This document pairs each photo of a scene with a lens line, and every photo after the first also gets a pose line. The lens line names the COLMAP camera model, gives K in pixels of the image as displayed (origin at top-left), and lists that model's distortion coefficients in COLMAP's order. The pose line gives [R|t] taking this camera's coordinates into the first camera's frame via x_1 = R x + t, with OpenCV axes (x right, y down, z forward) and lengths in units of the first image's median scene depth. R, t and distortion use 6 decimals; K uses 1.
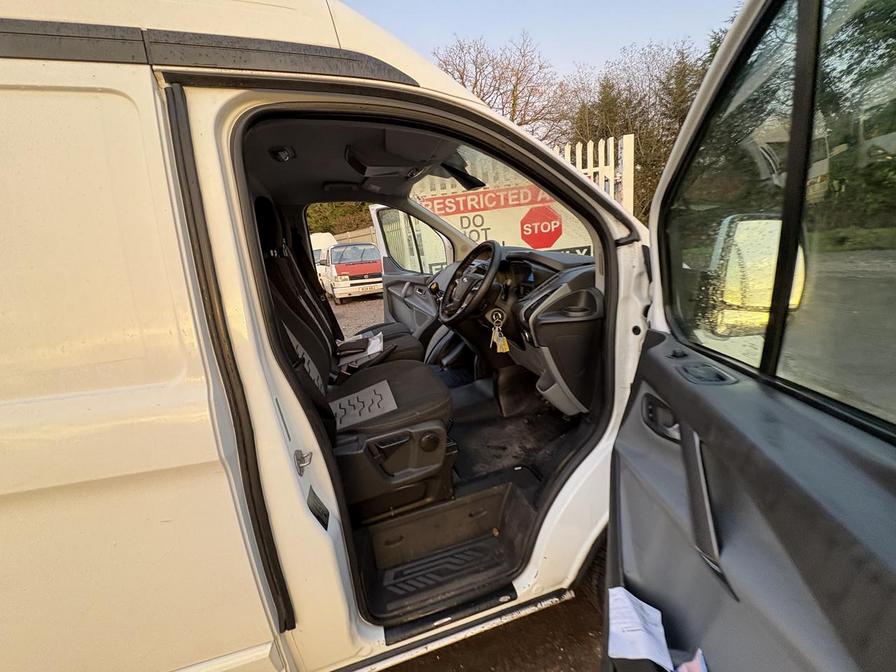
lens RADIAL K [[355.9, 0, 452.6], [0, 355.9, 337.1], [0, 0, 1]] dist [0.003067, -0.000749]
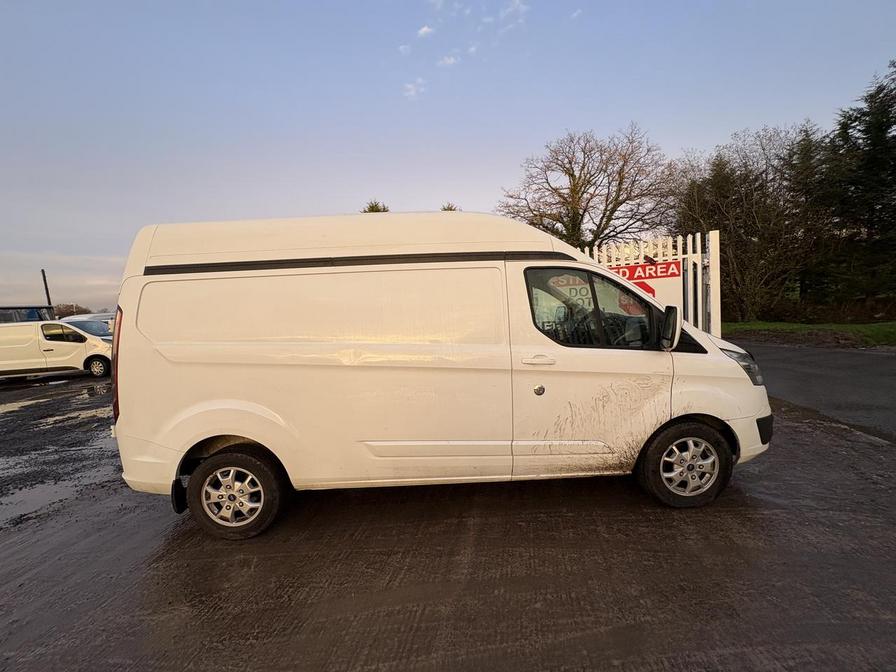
lens RADIAL K [[355.9, 0, 450.2], [0, 355.9, 337.9], [0, 0, 1]] dist [0.003067, -0.000749]
pose [[0.963434, 0.070749, -0.258436, -0.021407], [-0.110992, 0.983246, -0.144599, 0.036375], [0.243876, 0.167996, 0.955145, -0.146231]]
